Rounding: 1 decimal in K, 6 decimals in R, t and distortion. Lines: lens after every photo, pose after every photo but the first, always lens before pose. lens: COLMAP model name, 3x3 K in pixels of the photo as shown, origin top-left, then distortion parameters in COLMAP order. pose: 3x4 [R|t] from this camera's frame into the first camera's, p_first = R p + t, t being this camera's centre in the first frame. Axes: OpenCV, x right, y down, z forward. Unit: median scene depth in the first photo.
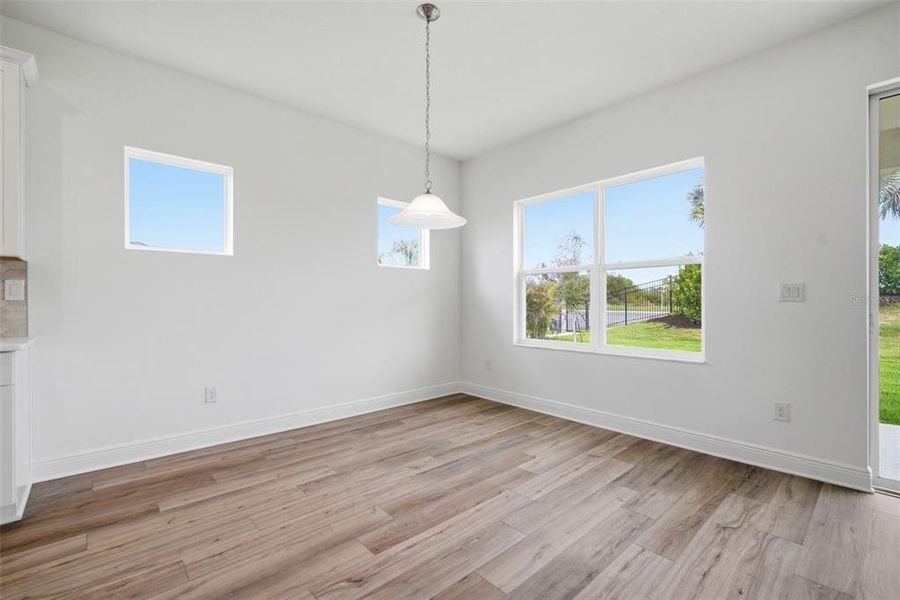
lens RADIAL K [[397.2, 0, 434.6], [0, 397.2, 300.8], [0, 0, 1]] dist [-0.001358, -0.000030]
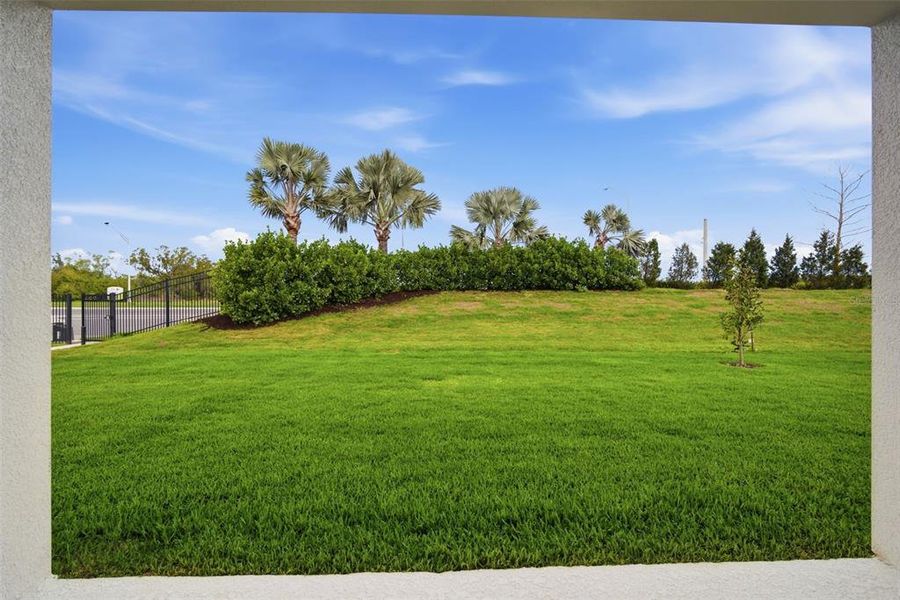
lens RADIAL K [[395.7, 0, 455.3], [0, 395.7, 298.8], [0, 0, 1]] dist [-0.002206, 0.000169]
pose [[0.632559, -0.003393, 0.774505, 1.635159], [0.000556, 0.999992, 0.003927, 0.018077], [-0.774512, -0.002053, 0.632555, 0.621117]]
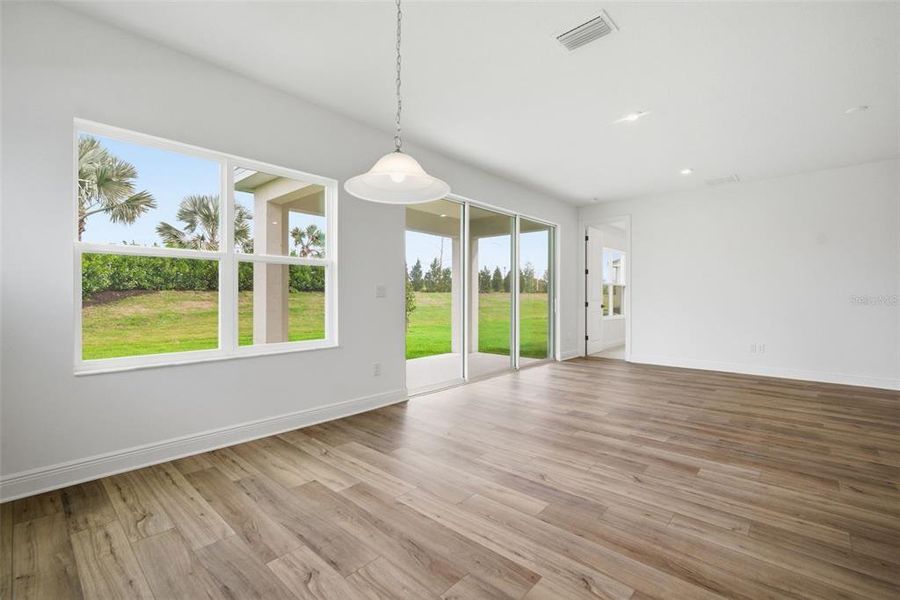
lens RADIAL K [[395.7, 0, 455.3], [0, 395.7, 298.8], [0, 0, 1]] dist [-0.002206, 0.000169]
pose [[-0.119040, -0.006521, 0.992868, -0.621272], [-0.004211, 0.999973, 0.006063, -0.006925], [-0.992881, -0.003459, -0.119064, 0.787579]]
